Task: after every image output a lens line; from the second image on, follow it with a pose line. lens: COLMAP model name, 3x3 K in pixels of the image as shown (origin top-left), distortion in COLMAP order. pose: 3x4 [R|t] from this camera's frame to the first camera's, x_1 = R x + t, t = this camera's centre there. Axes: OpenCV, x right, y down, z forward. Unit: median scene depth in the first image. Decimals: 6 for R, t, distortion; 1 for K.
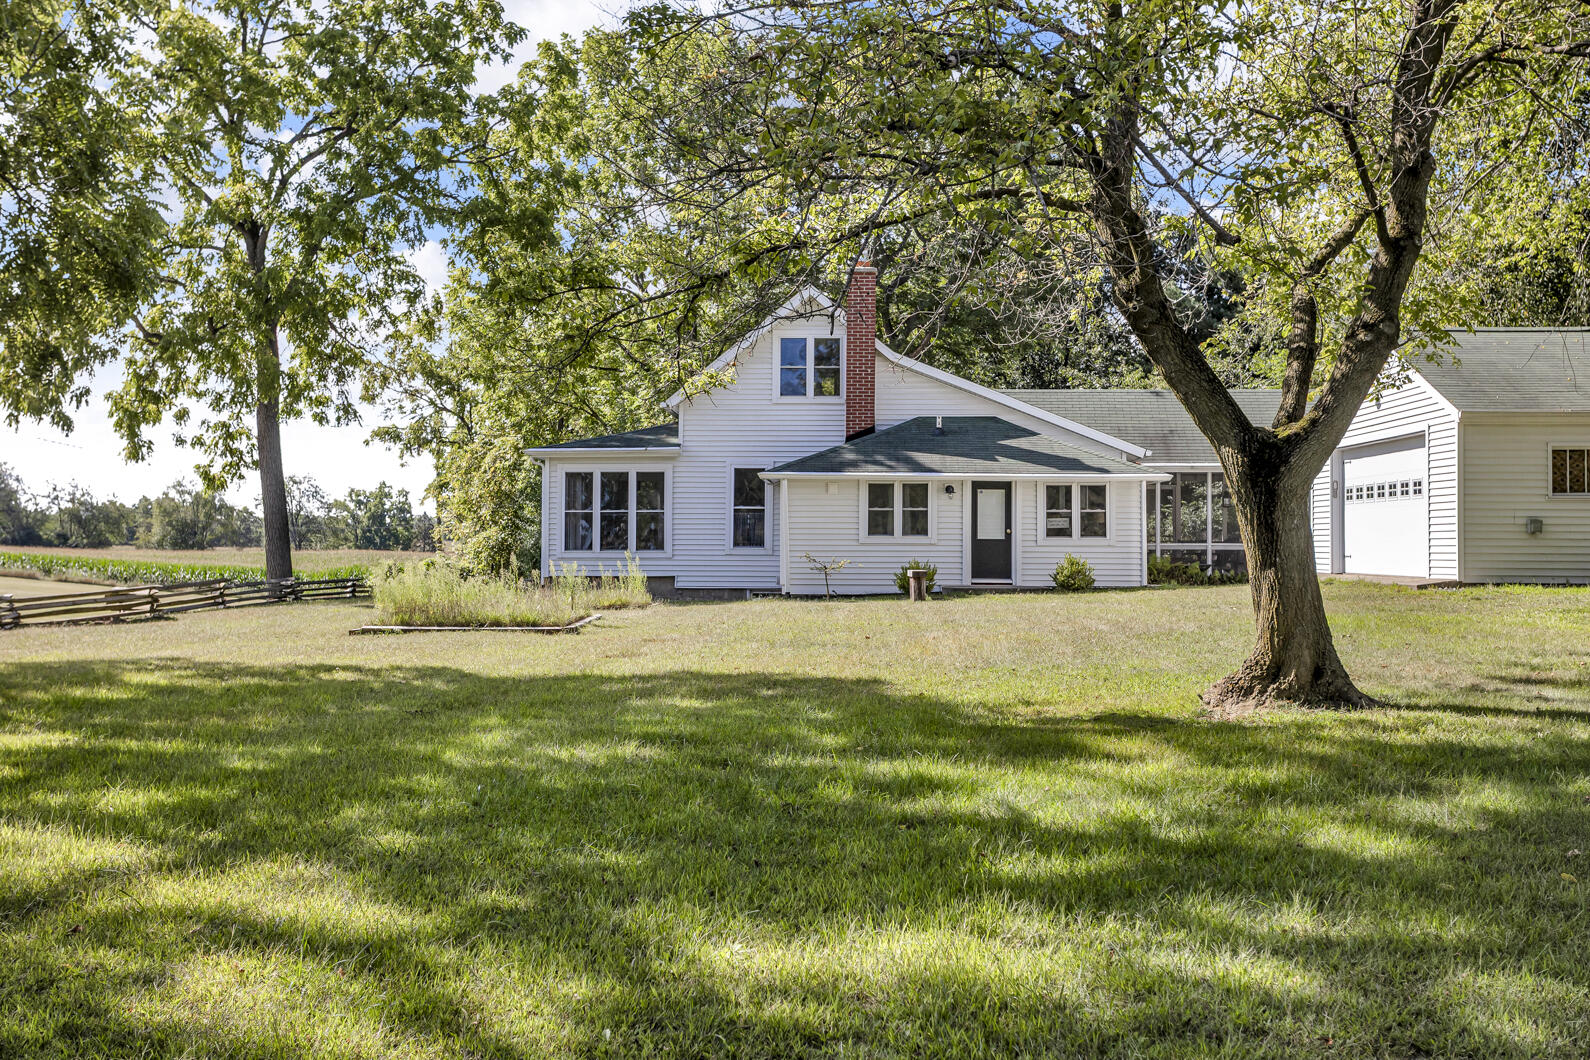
lens RADIAL K [[1782.6, 0, 797.2], [0, 1782.6, 531.3], [0, 0, 1]] dist [0.067373, 0.000000]
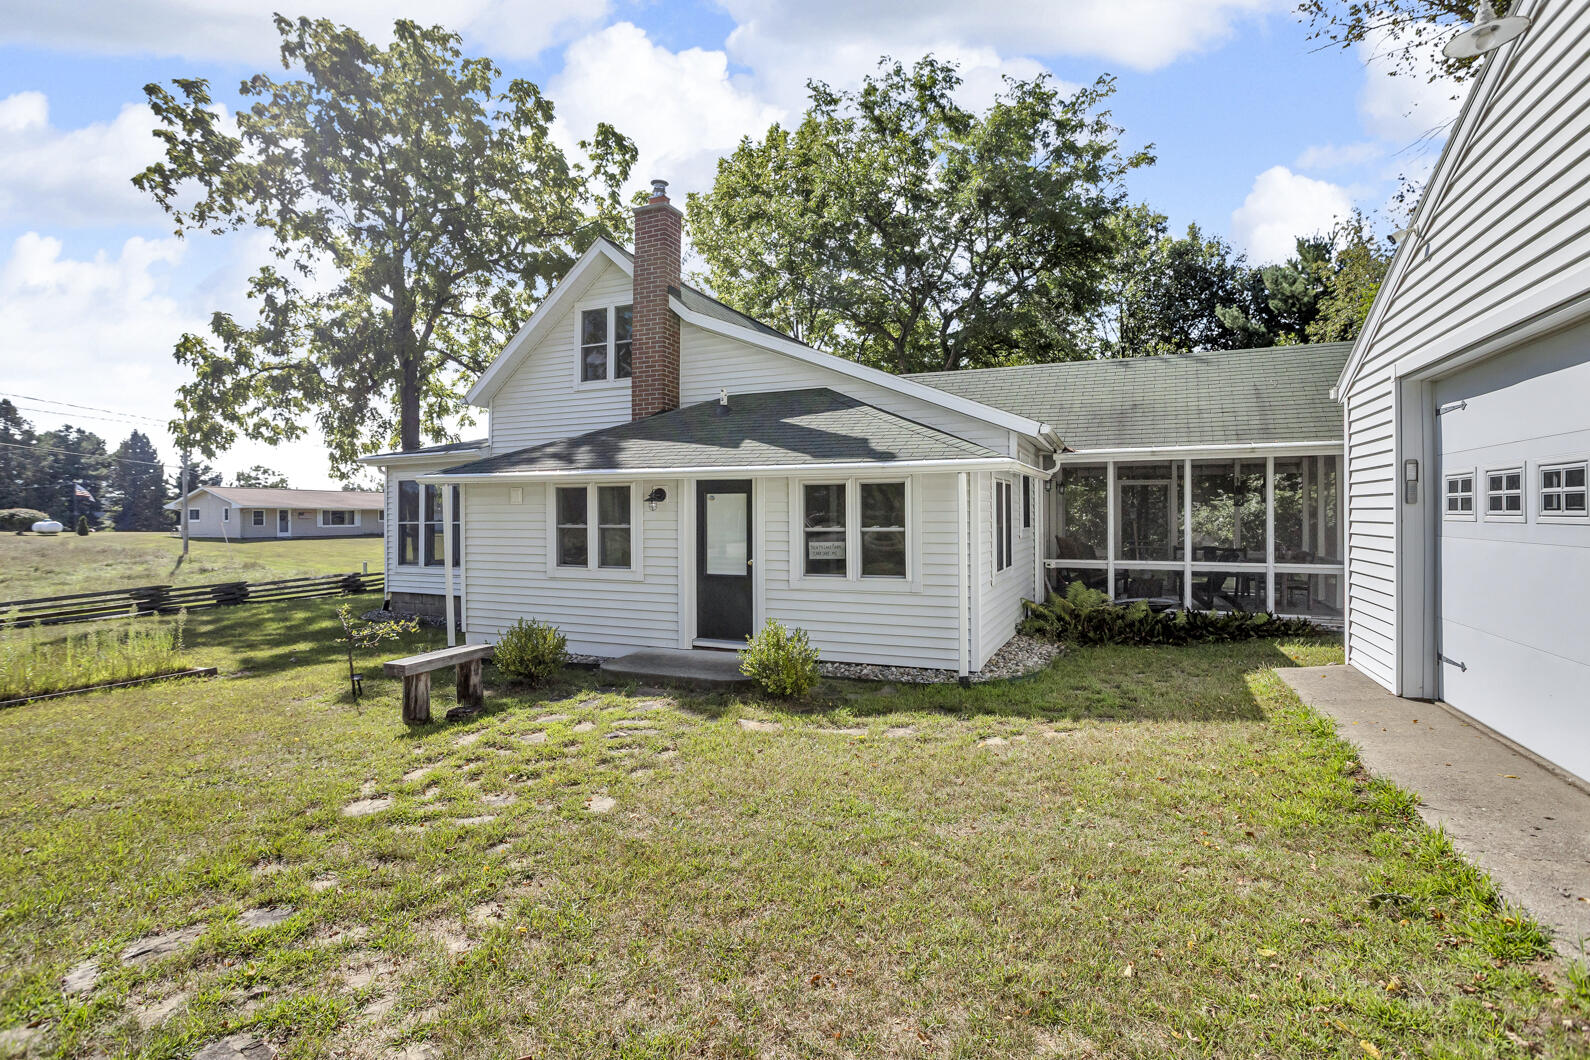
lens RADIAL K [[772.7, 0, 790.7], [0, 772.7, 517.8], [0, 0, 1]] dist [-0.013450, 0.004127]
pose [[0.925579, -0.005251, -0.378518, 0.229126], [0.011323, 0.999840, 0.013819, -0.018525], [0.378385, -0.017076, 0.925491, 0.764041]]
